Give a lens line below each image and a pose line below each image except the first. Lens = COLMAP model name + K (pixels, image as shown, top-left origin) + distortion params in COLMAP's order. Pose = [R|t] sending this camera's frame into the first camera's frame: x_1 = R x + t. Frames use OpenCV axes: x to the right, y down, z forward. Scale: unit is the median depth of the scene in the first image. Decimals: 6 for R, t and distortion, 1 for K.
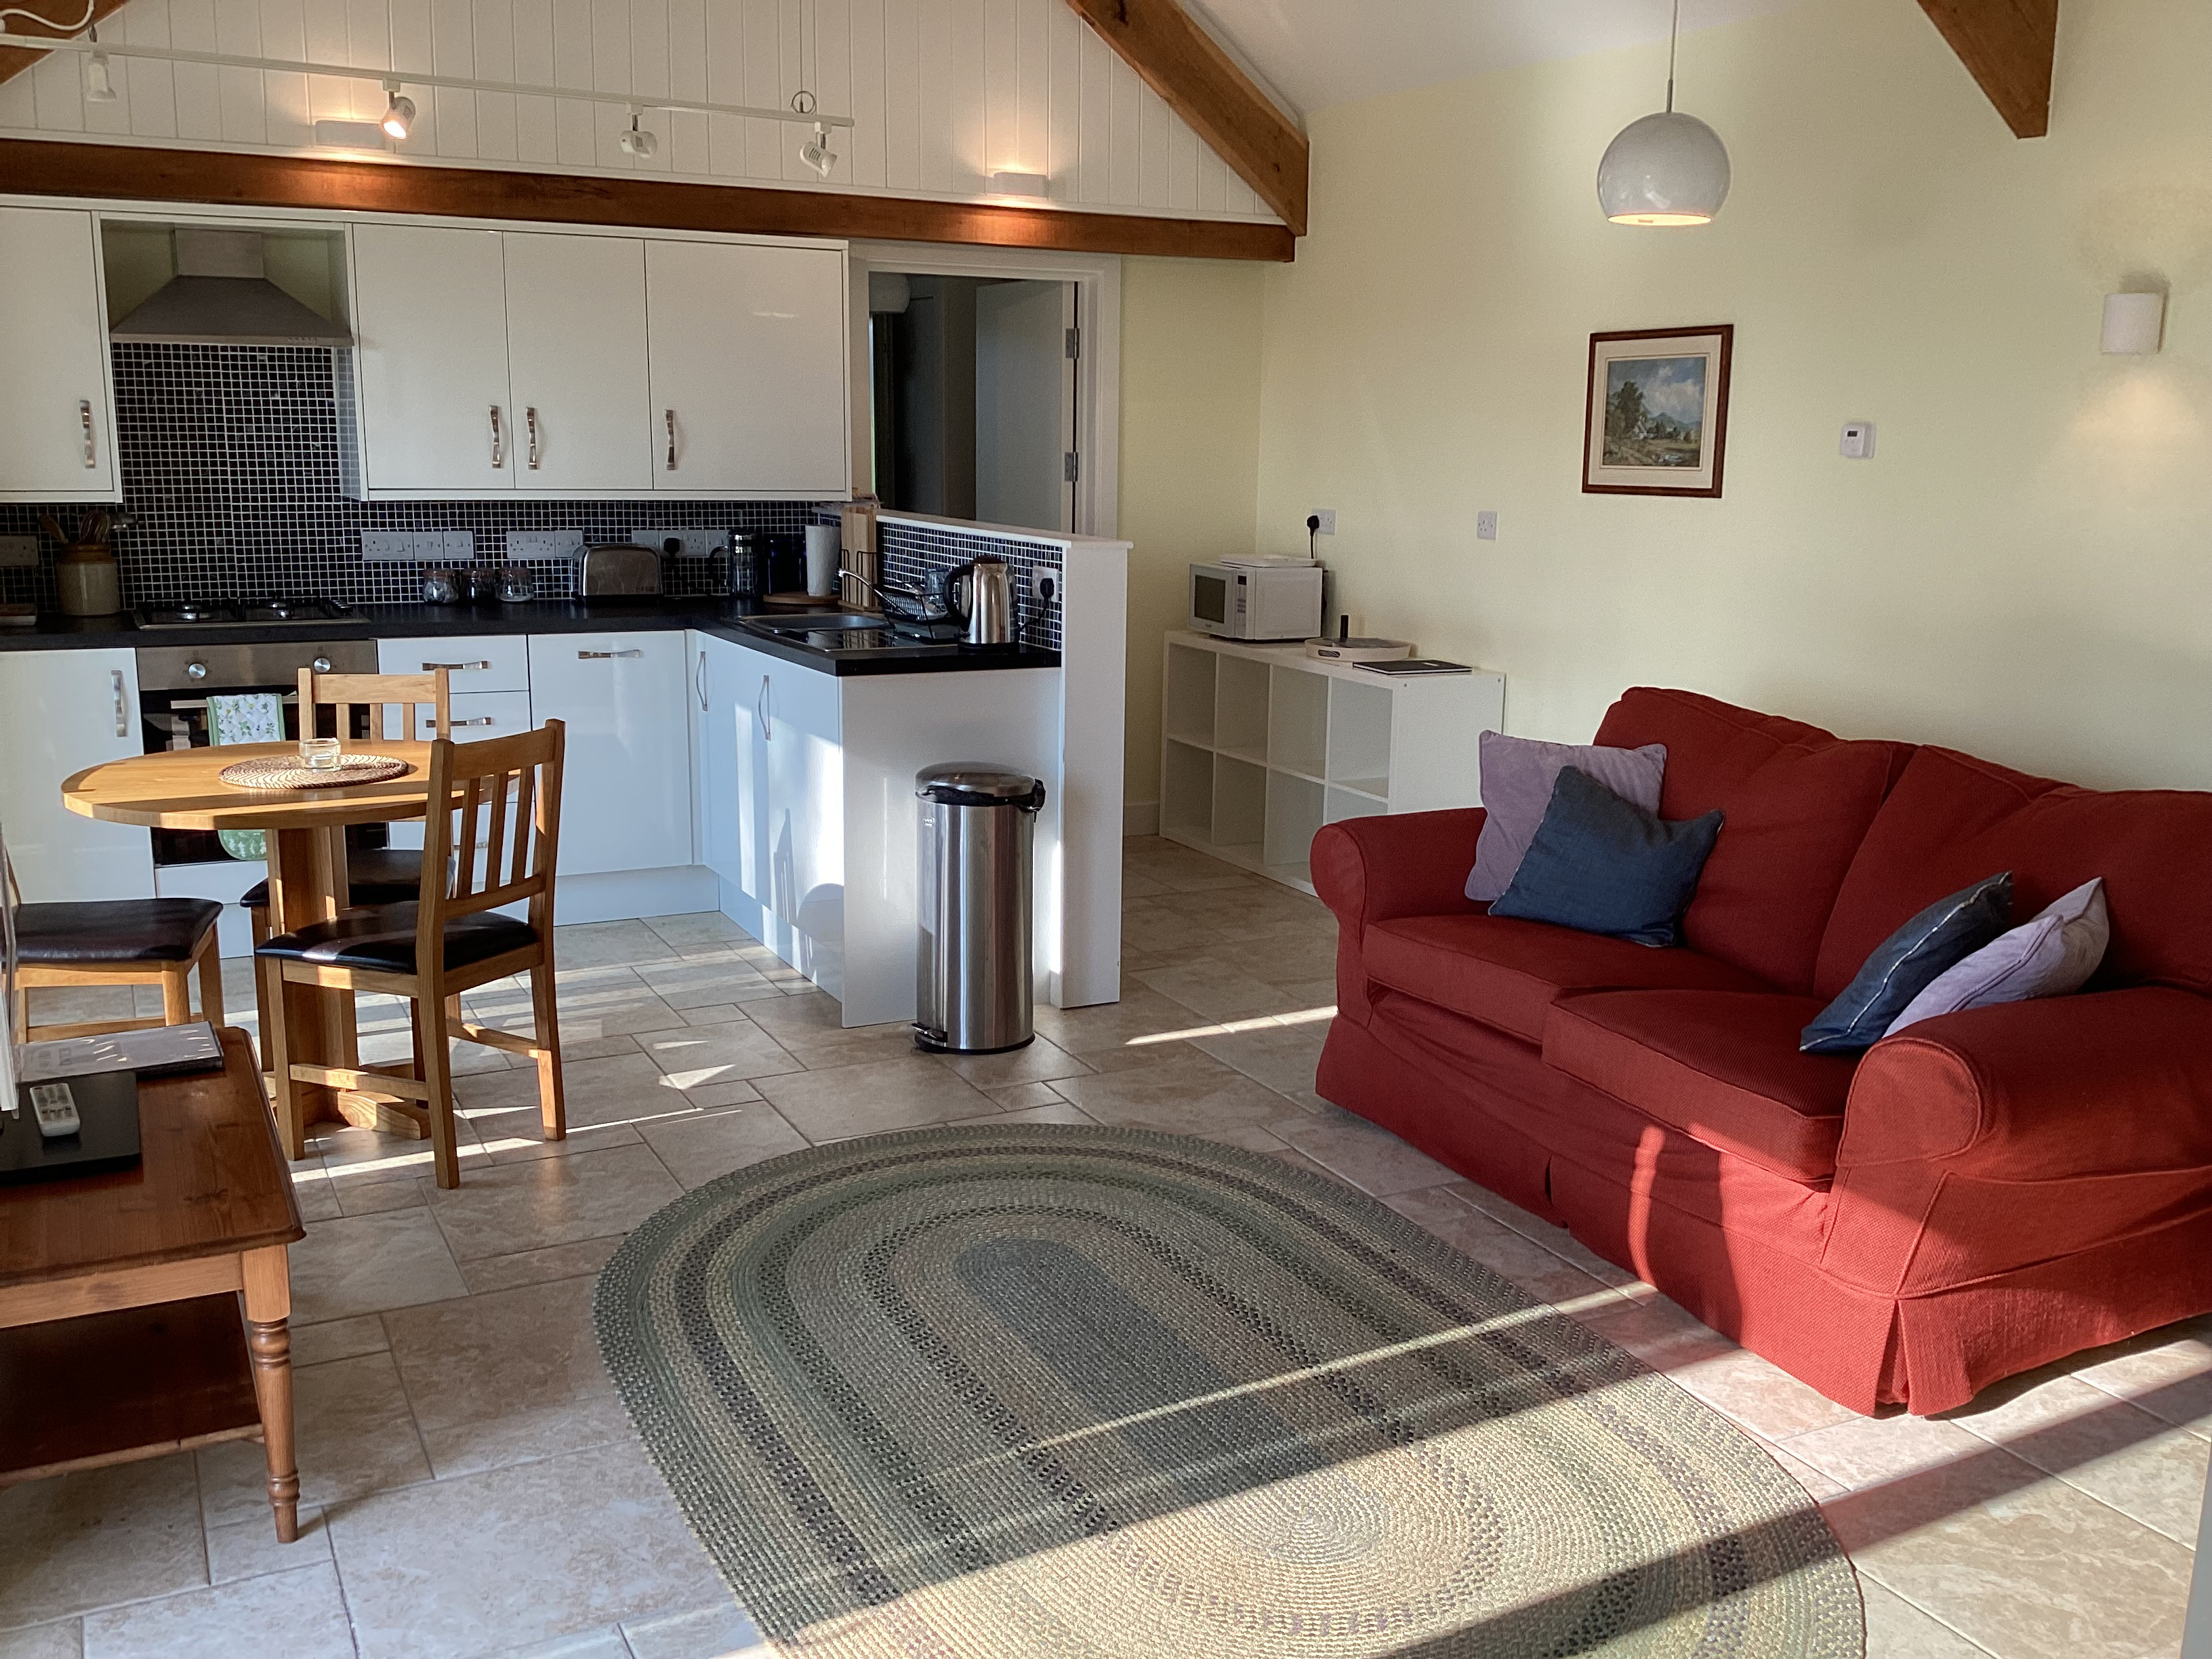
lens RADIAL K [[1975.6, 0, 1109.7], [0, 1975.6, 837.1], [0, 0, 1]] dist [0.071262, -0.177697]
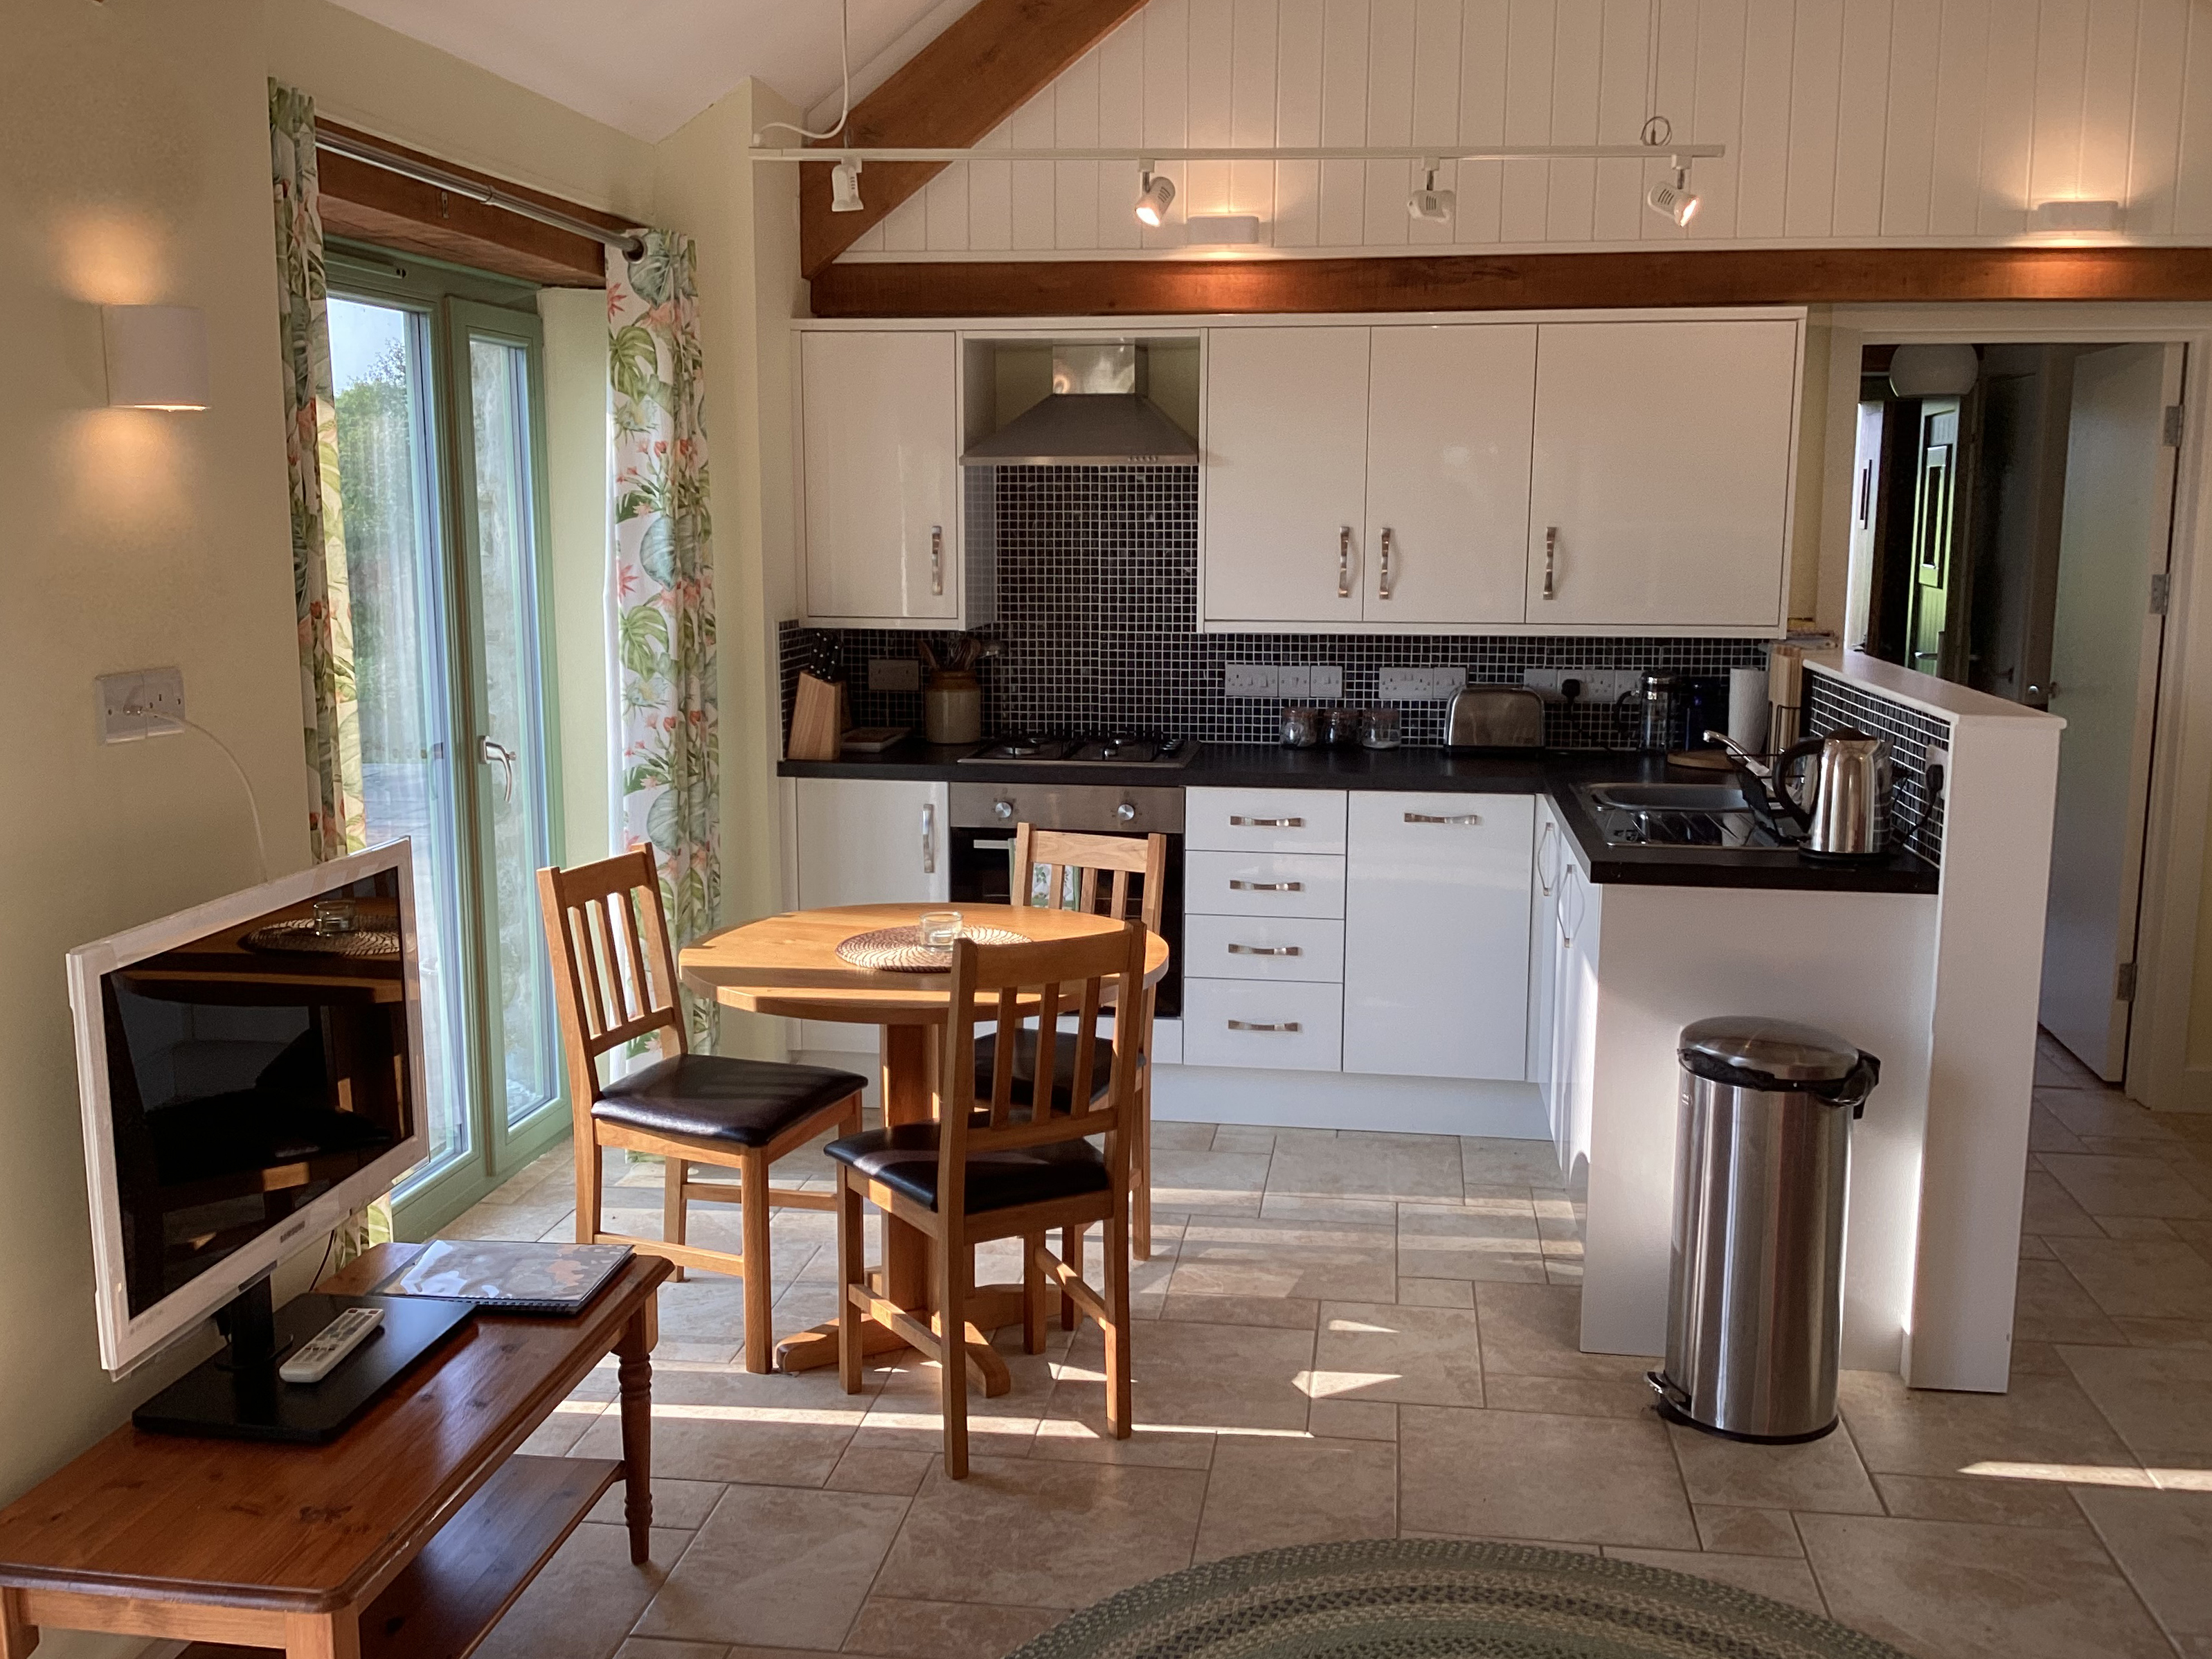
lens RADIAL K [[2035.8, 0, 1113.8], [0, 2035.8, 843.4], [0, 0, 1]] dist [0.087109, -0.187257]
pose [[0.821210, 0.078941, -0.565139, 0.119969], [-0.108287, 0.993947, -0.018515, -0.050271], [0.560257, 0.076402, 0.824788, 0.211441]]
